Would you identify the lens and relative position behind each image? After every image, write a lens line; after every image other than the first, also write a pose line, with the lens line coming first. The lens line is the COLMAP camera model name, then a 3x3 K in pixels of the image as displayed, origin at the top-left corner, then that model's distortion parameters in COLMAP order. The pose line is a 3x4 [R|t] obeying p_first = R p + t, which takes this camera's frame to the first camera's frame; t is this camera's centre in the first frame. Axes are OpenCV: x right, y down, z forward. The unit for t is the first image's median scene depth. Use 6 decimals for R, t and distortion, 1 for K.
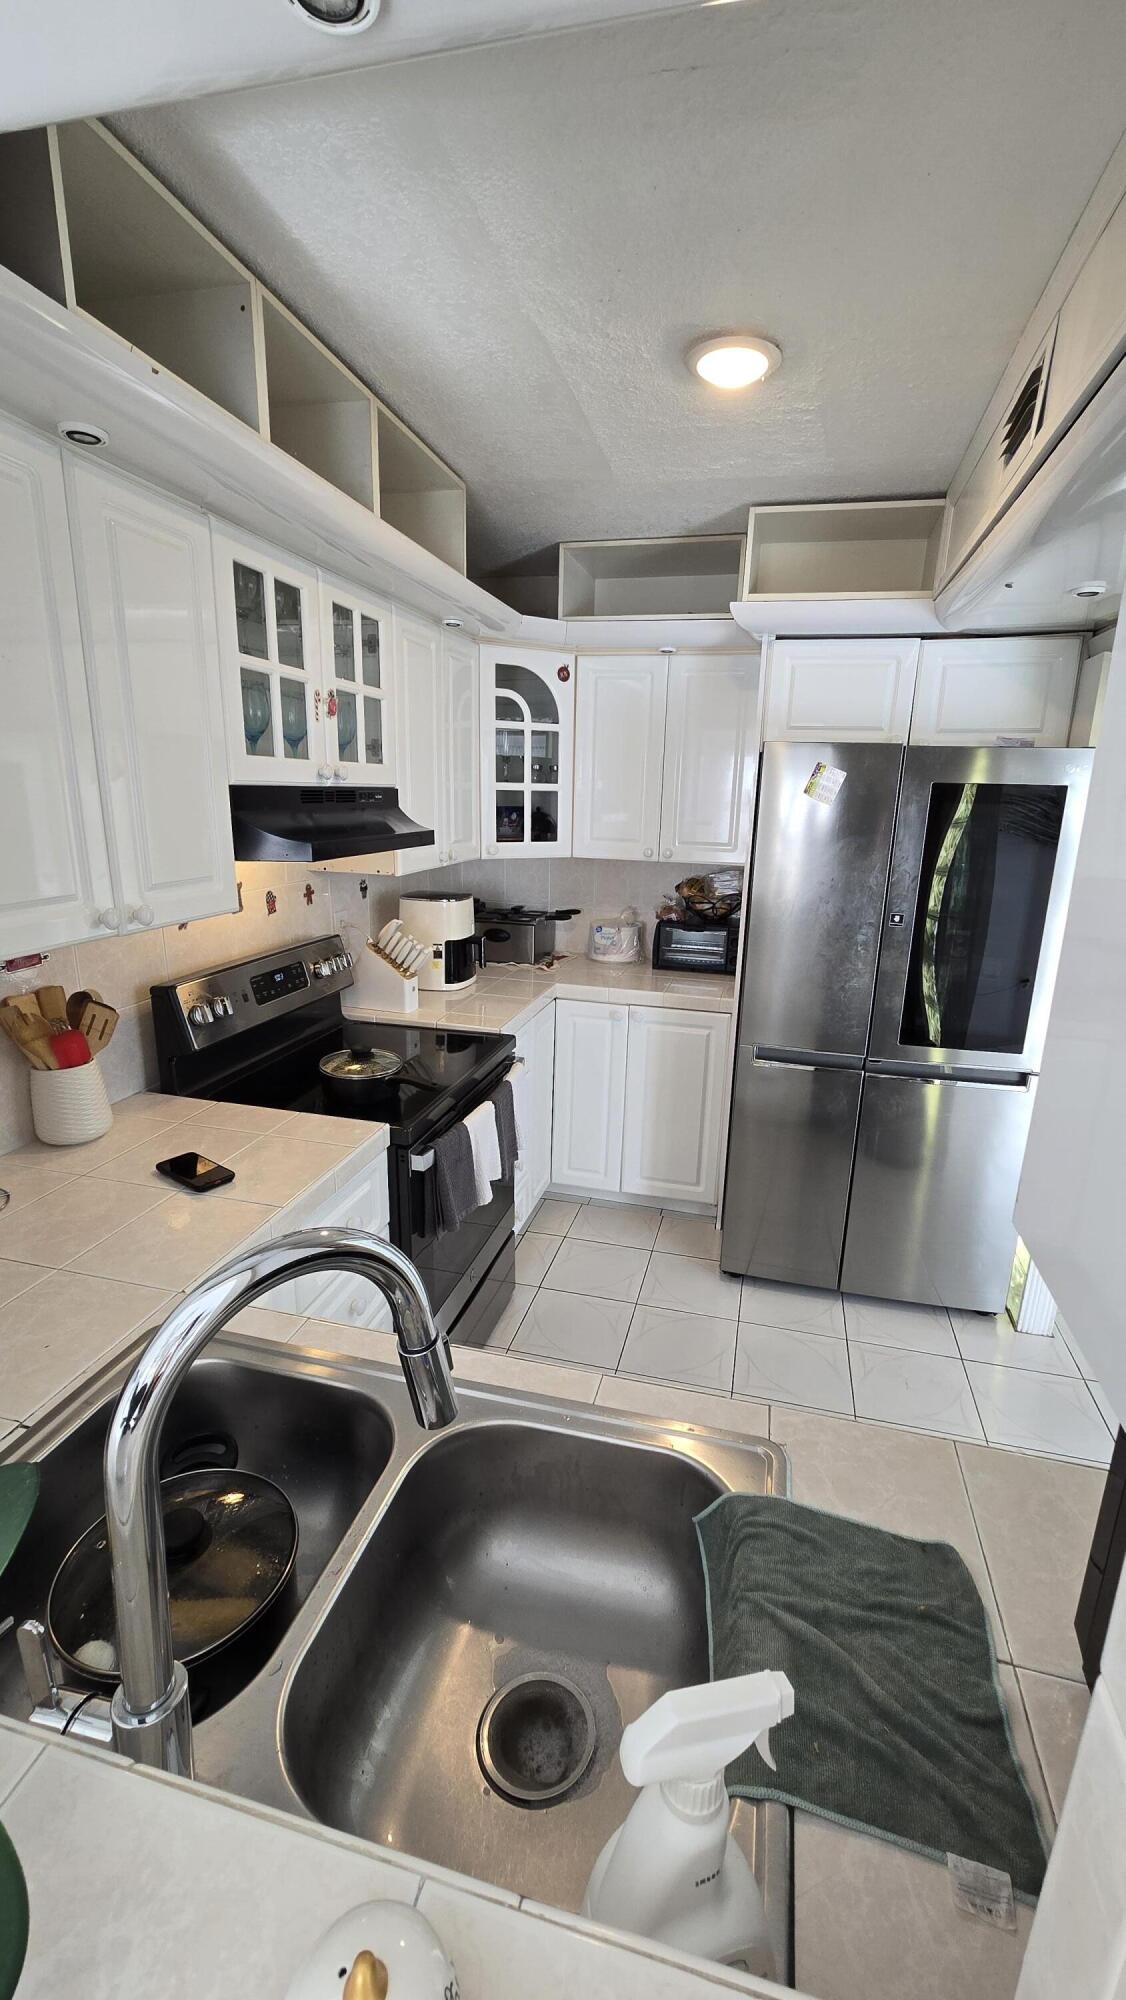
lens RADIAL K [[821.2, 0, 576.1], [0, 821.2, 1014.5], [0, 0, 1]] dist [-0.008250, 0.003475]
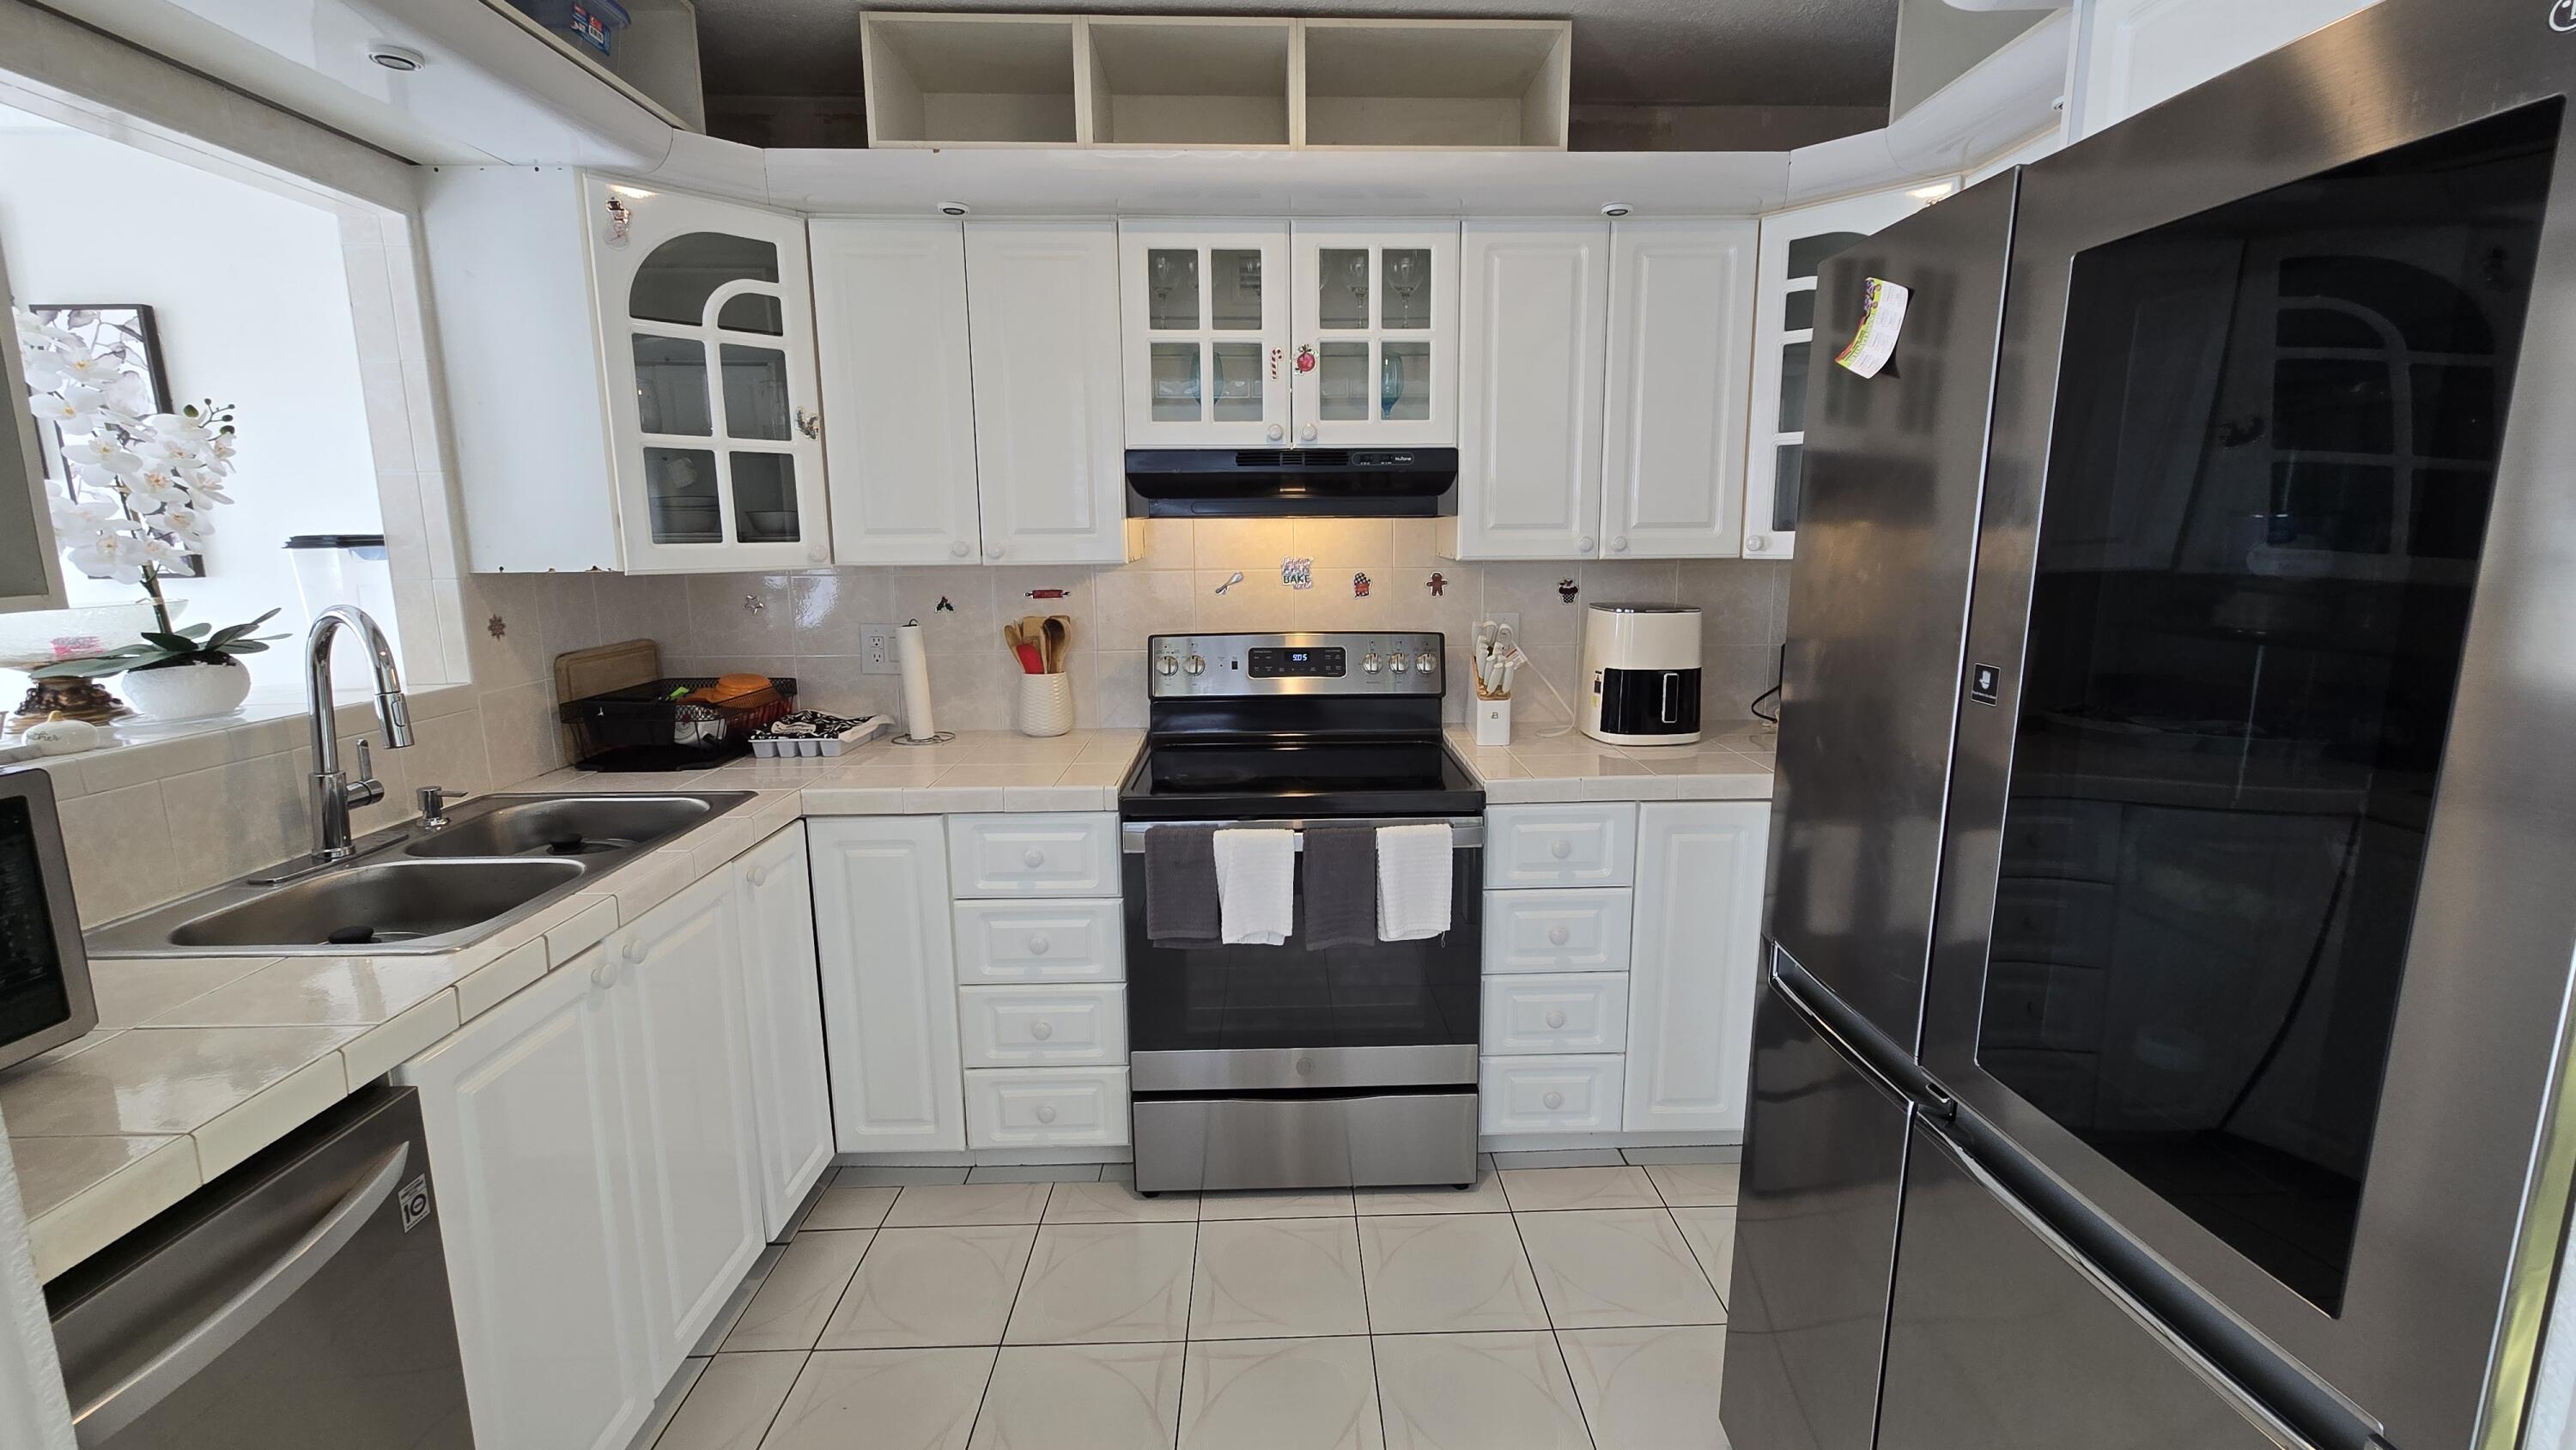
lens RADIAL K [[1057.6, 0, 1301.4], [0, 1057.6, 705.8], [0, 0, 1]] dist [-0.008250, 0.003475]
pose [[0.272442, 0.132778, -0.952967, 0.675062], [-0.240874, 0.968306, 0.066052, -0.061851], [0.931534, 0.211550, 0.295790, 0.561181]]
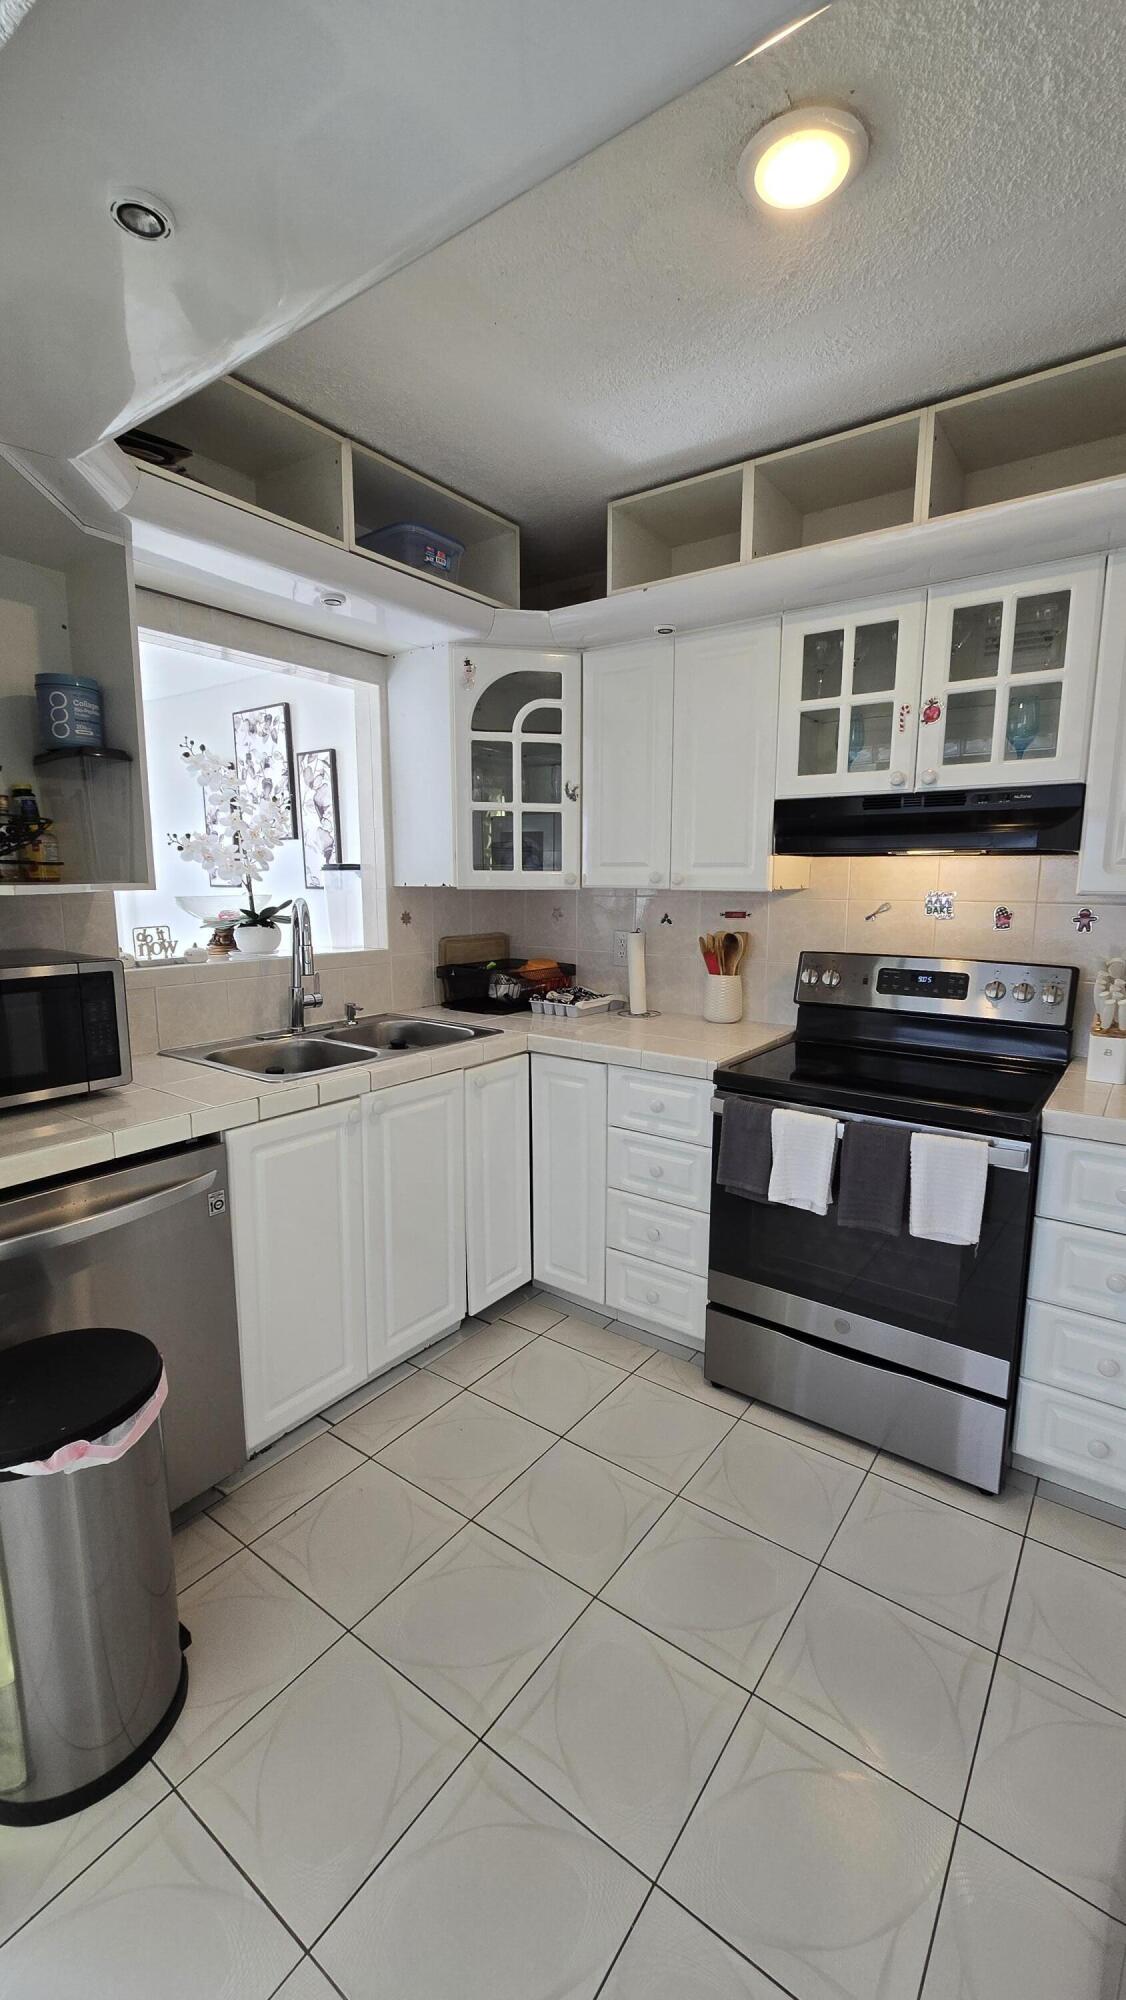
lens RADIAL K [[821.2, 0, 576.1], [0, 821.2, 1014.5], [0, 0, 1]] dist [-0.008250, 0.003475]
pose [[-0.373321, 0.126810, -0.918994, 0.661245], [-0.258180, 0.937277, 0.234213, -0.114079], [0.891053, 0.324702, -0.317165, 0.810115]]
